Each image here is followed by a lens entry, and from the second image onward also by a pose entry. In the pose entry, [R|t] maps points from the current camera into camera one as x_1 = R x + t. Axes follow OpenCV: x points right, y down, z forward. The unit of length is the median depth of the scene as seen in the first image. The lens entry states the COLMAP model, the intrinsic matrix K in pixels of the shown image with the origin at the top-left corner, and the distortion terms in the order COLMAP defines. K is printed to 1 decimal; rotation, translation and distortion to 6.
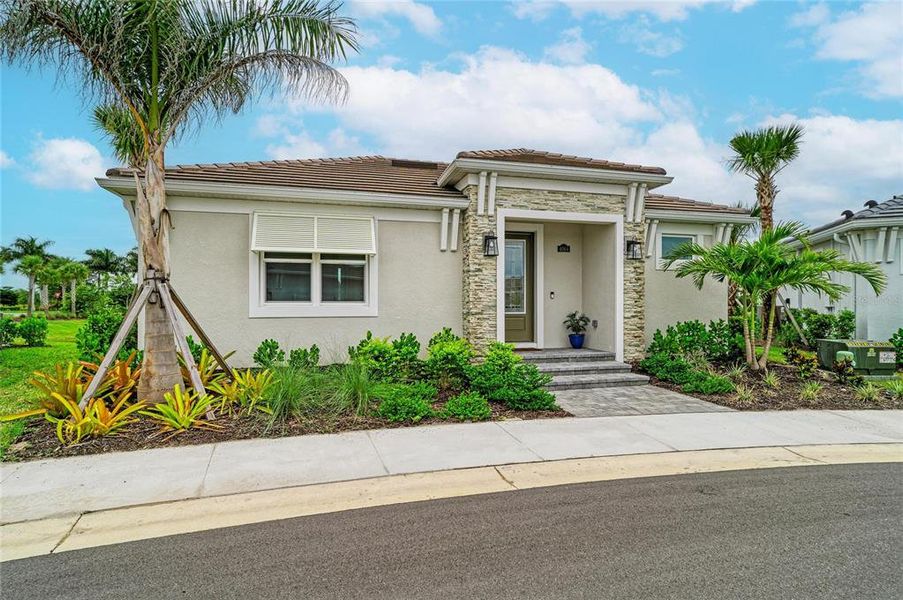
lens RADIAL K [[360.6, 0, 452.5], [0, 360.6, 306.9], [0, 0, 1]] dist [-0.000946, 0.000053]
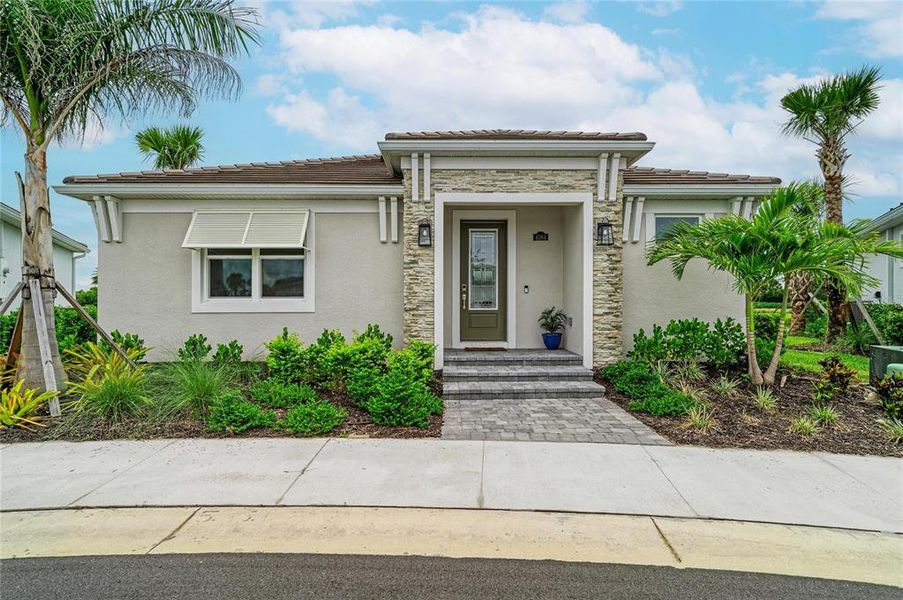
lens RADIAL K [[343.5, 0, 456.2], [0, 343.5, 303.3], [0, 0, 1]] dist [-0.001405, 0.000098]
pose [[0.981663, -0.001264, -0.190621, 0.338704], [0.001245, 0.999999, -0.000217, 0.002765], [0.190621, -0.000024, 0.981664, 0.164120]]
